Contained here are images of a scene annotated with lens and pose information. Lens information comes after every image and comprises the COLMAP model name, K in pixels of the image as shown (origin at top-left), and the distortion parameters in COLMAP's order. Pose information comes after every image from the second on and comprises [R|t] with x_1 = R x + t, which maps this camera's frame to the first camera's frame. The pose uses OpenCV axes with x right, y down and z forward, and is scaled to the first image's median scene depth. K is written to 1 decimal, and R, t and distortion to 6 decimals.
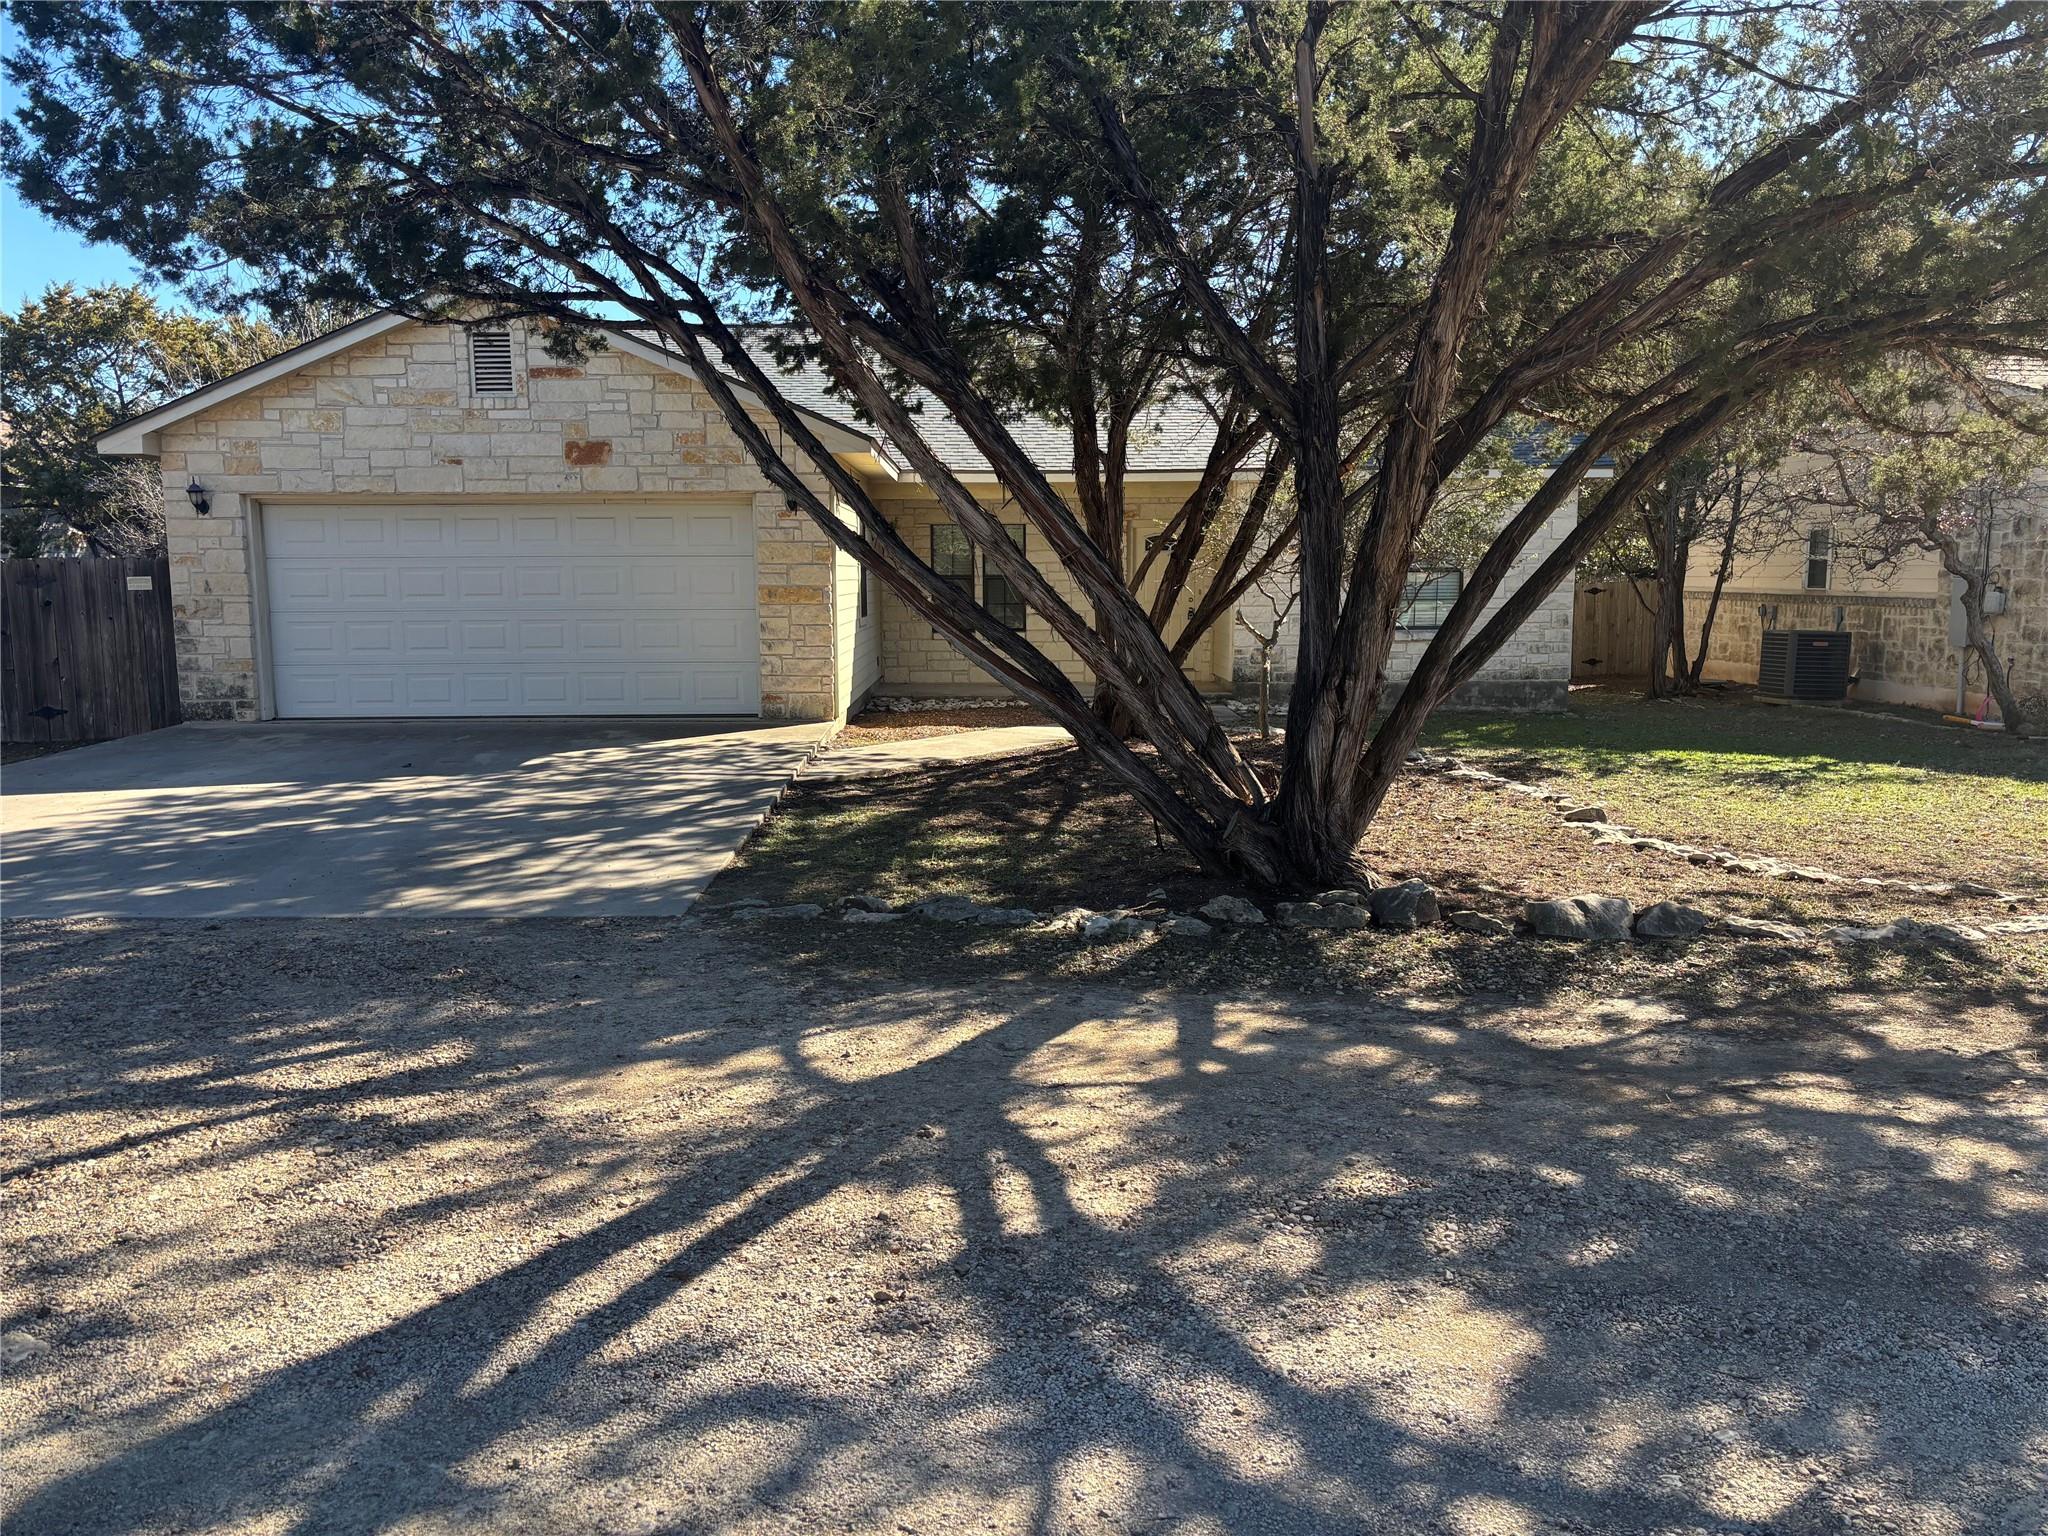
lens RADIAL K [[1551.7, 0, 1024.0], [0, 1551.7, 768.0], [0, 0, 1]] dist [-0.002302, 0.043935]
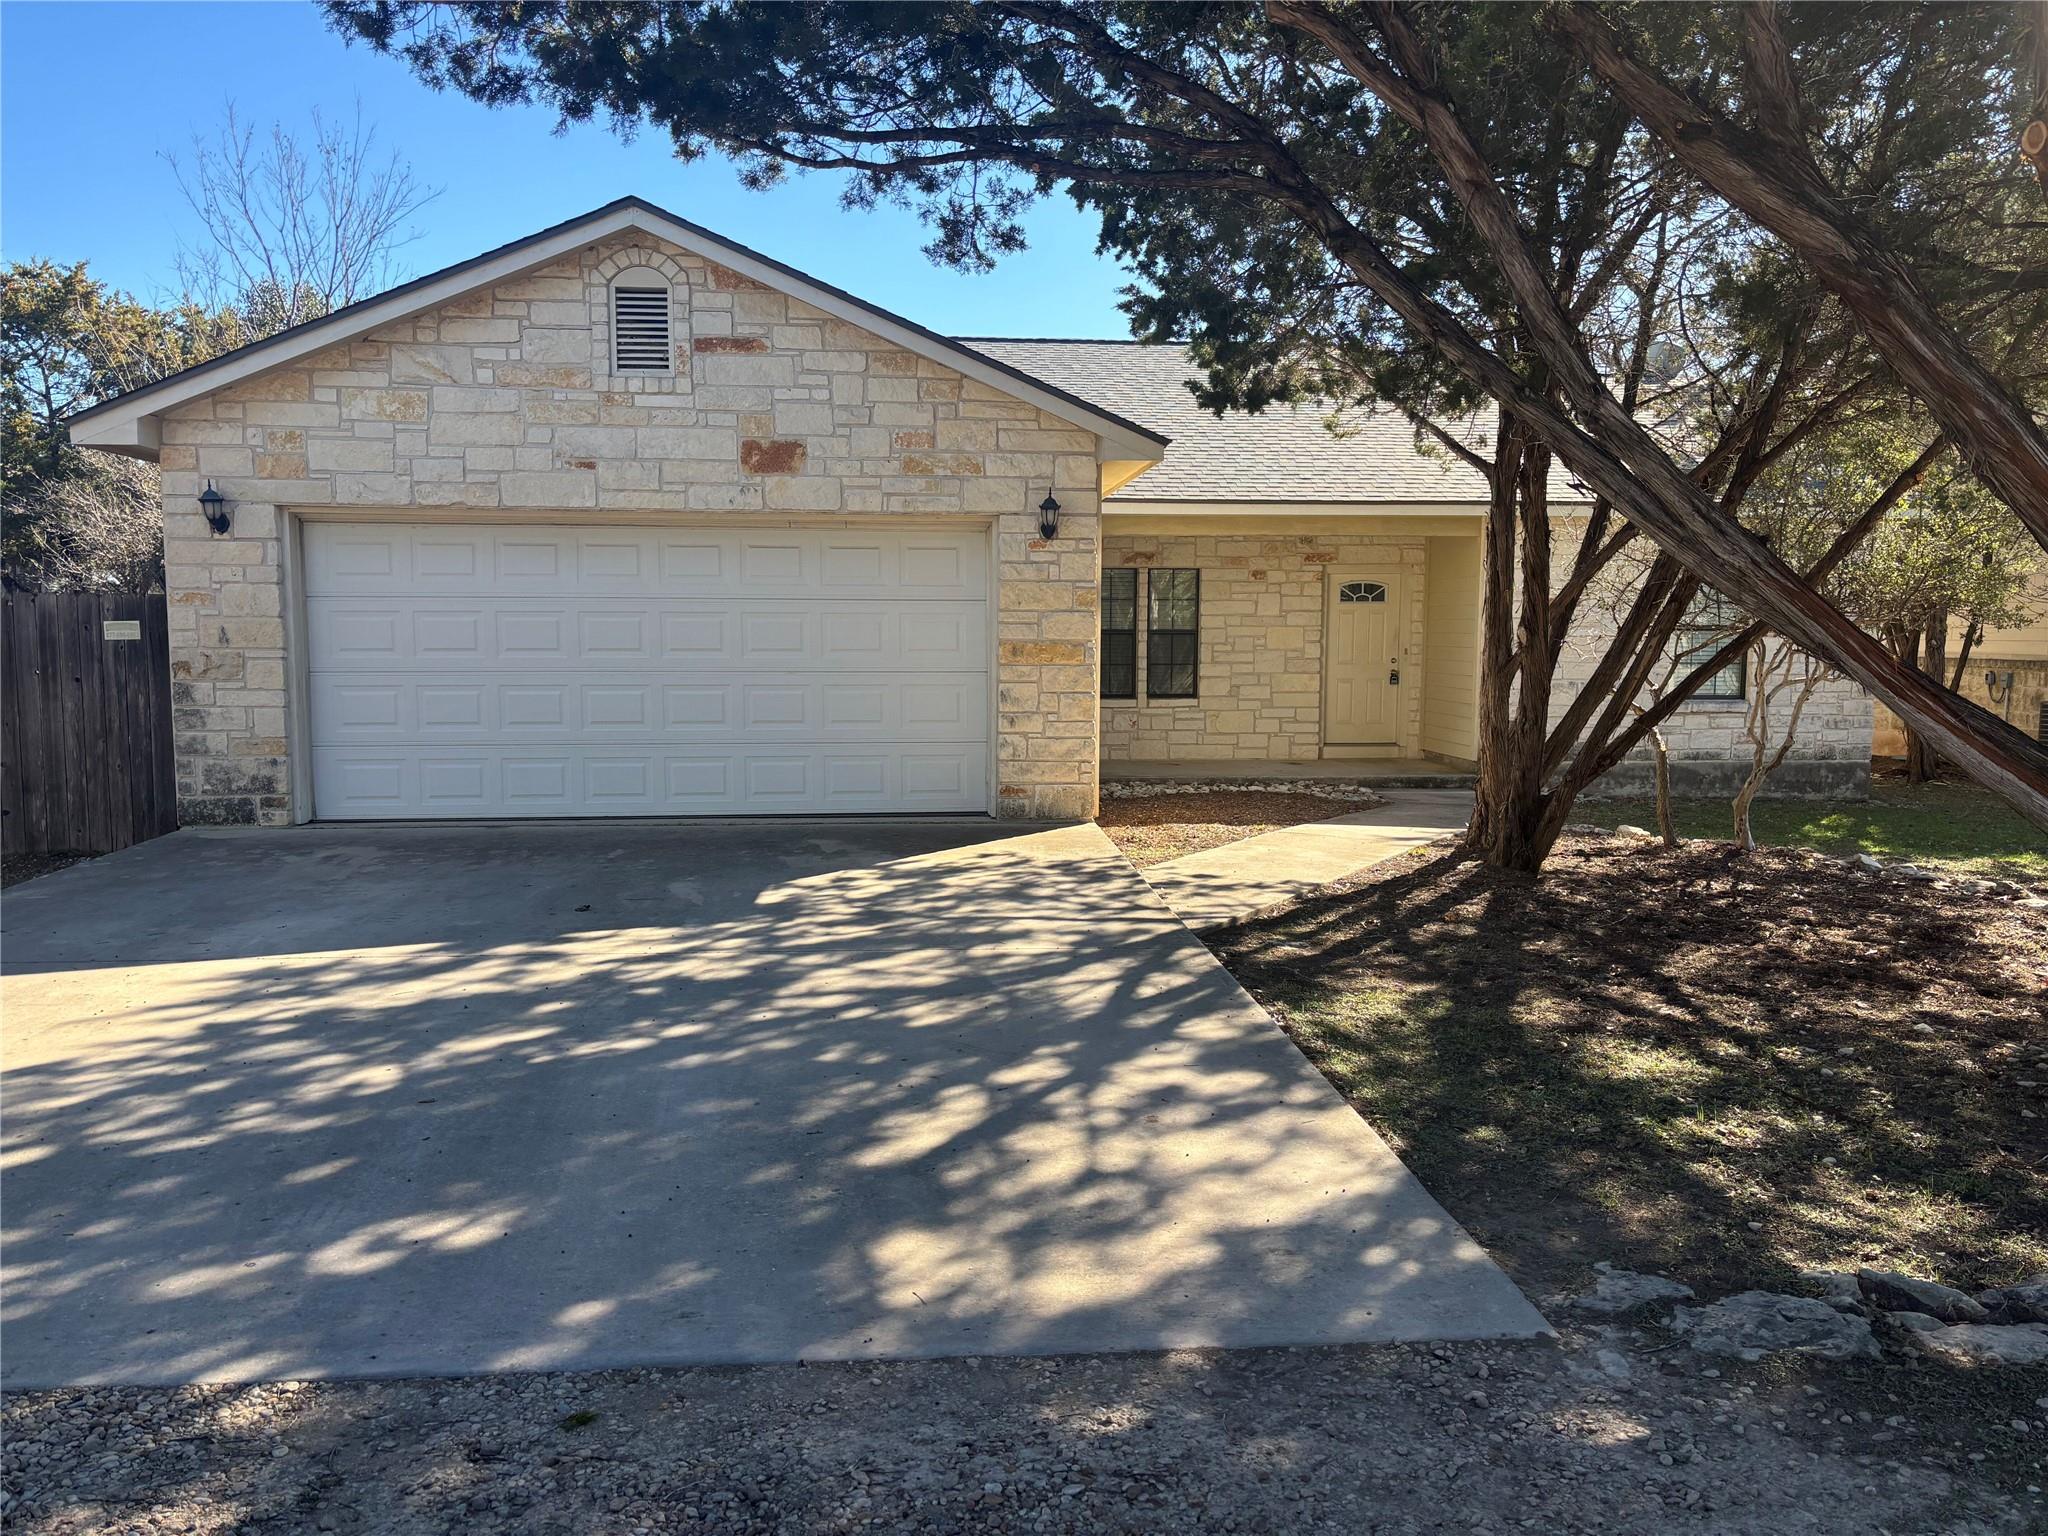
lens RADIAL K [[1478.6, 0, 1024.0], [0, 1478.6, 768.0], [0, 0, 1]] dist [-0.001330, -0.002689]
pose [[0.995160, -0.000189, 0.098267, -0.229705], [0.003531, 0.999421, -0.033835, -0.032726], [-0.098204, 0.034018, 0.994585, 0.301105]]
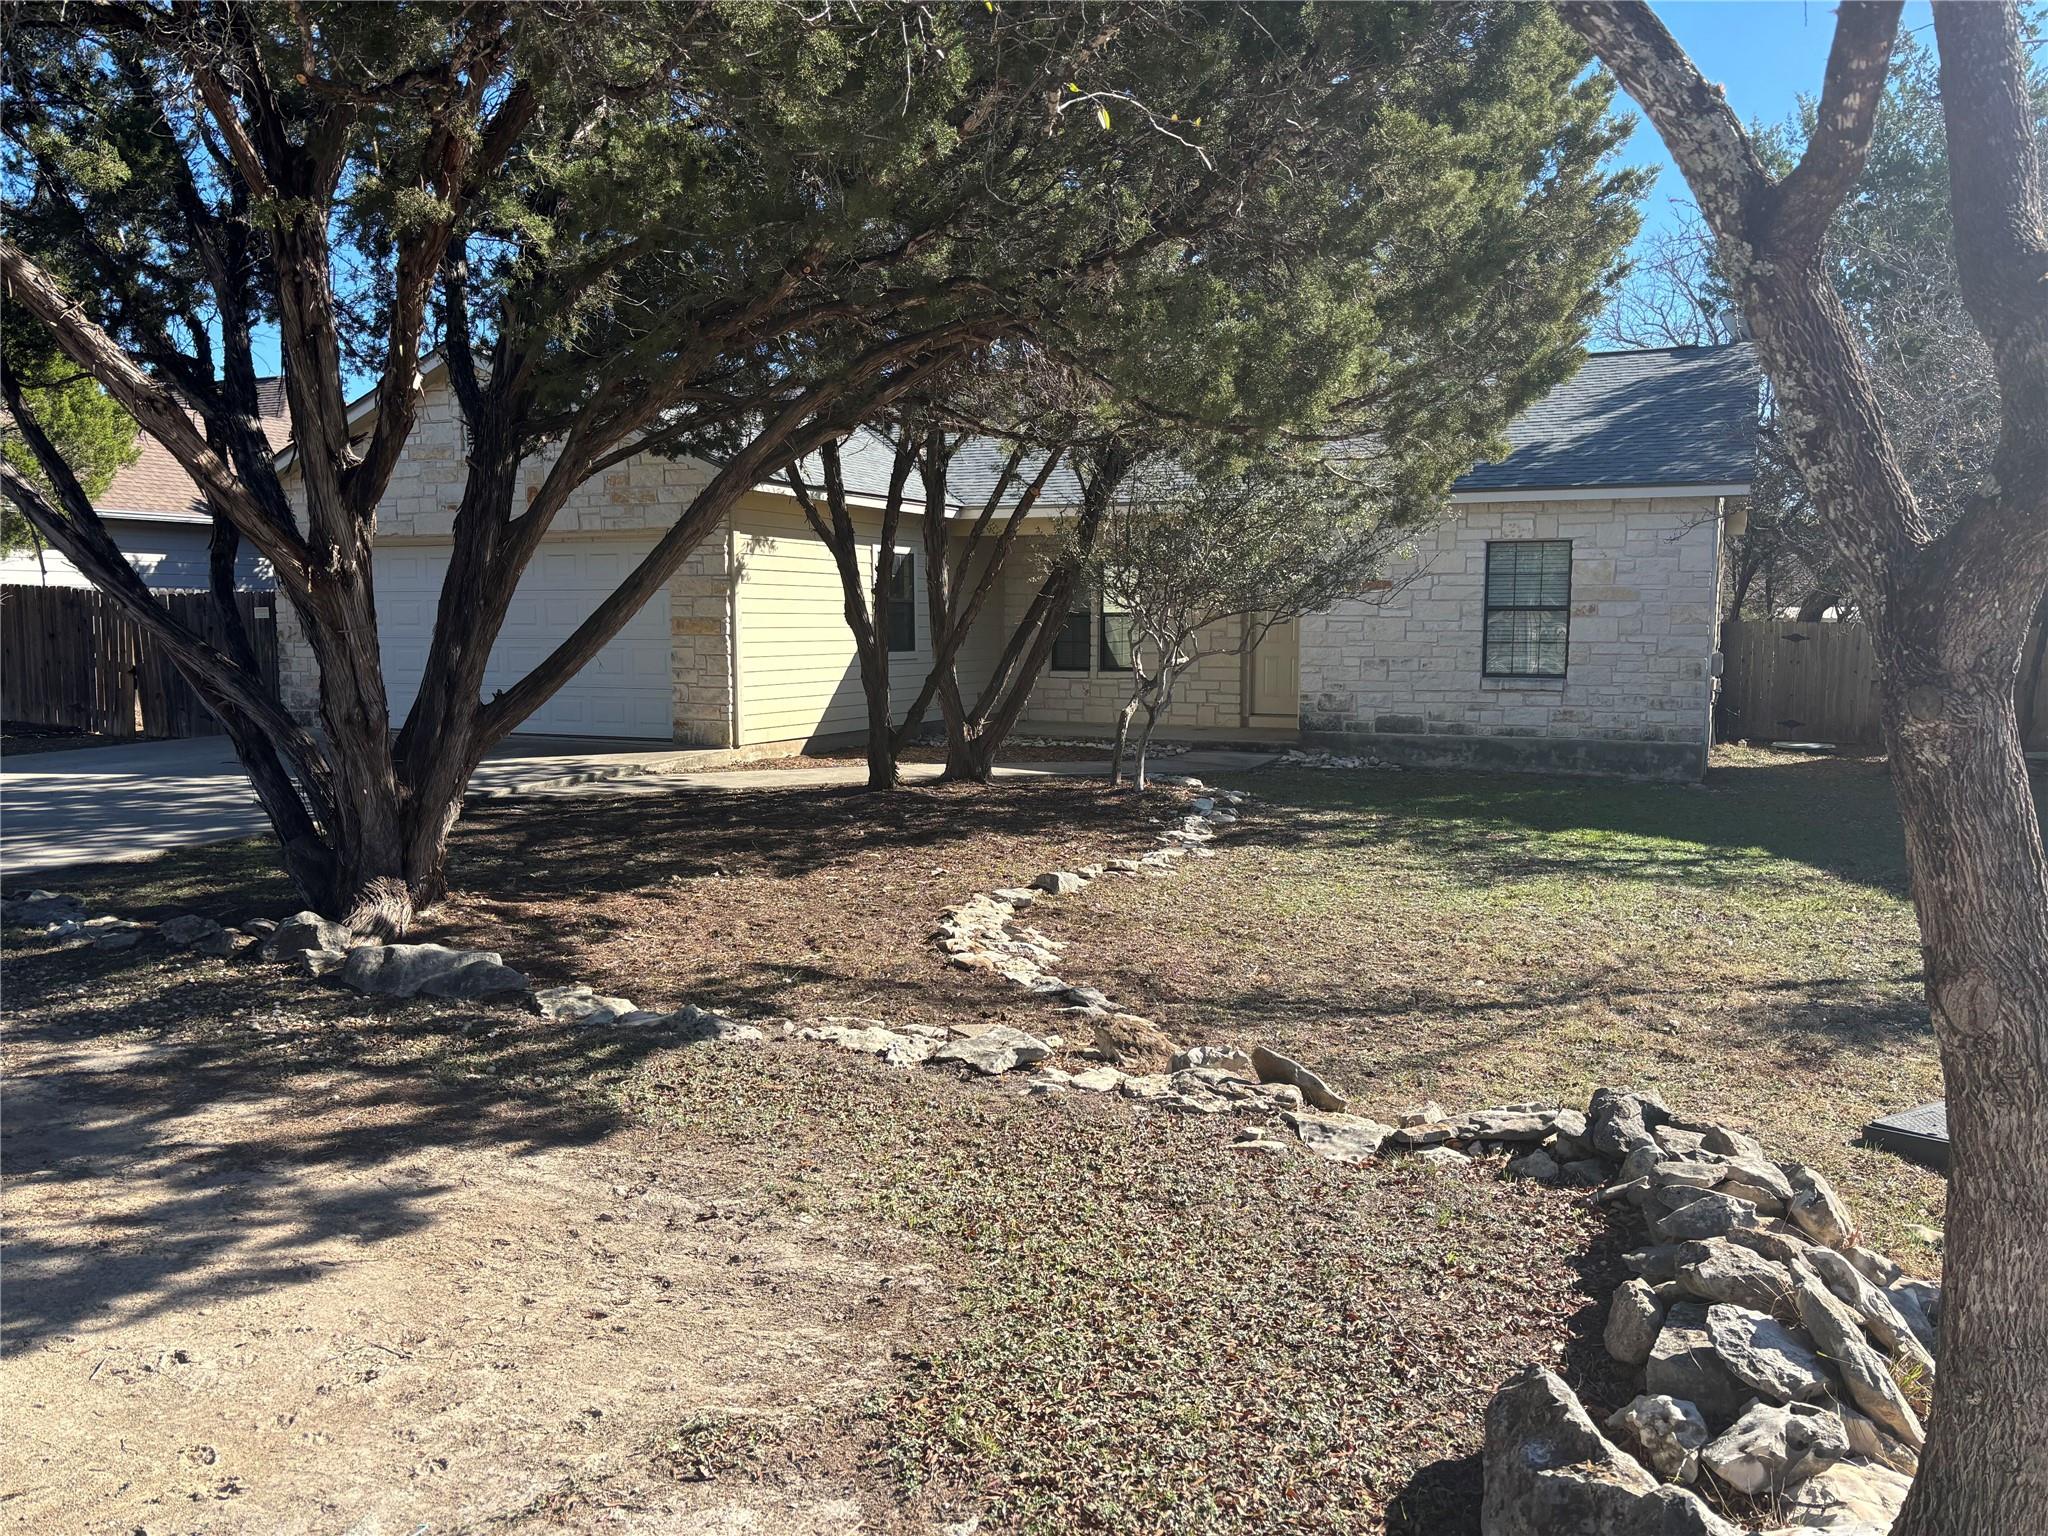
lens RADIAL K [[1551.7, 0, 1024.0], [0, 1551.7, 768.0], [0, 0, 1]] dist [-0.002302, 0.043935]
pose [[0.914675, 0.046637, -0.401490, 0.410877], [-0.060268, 0.997953, -0.021381, -0.005927], [0.399671, 0.043754, 0.915614, 0.134915]]
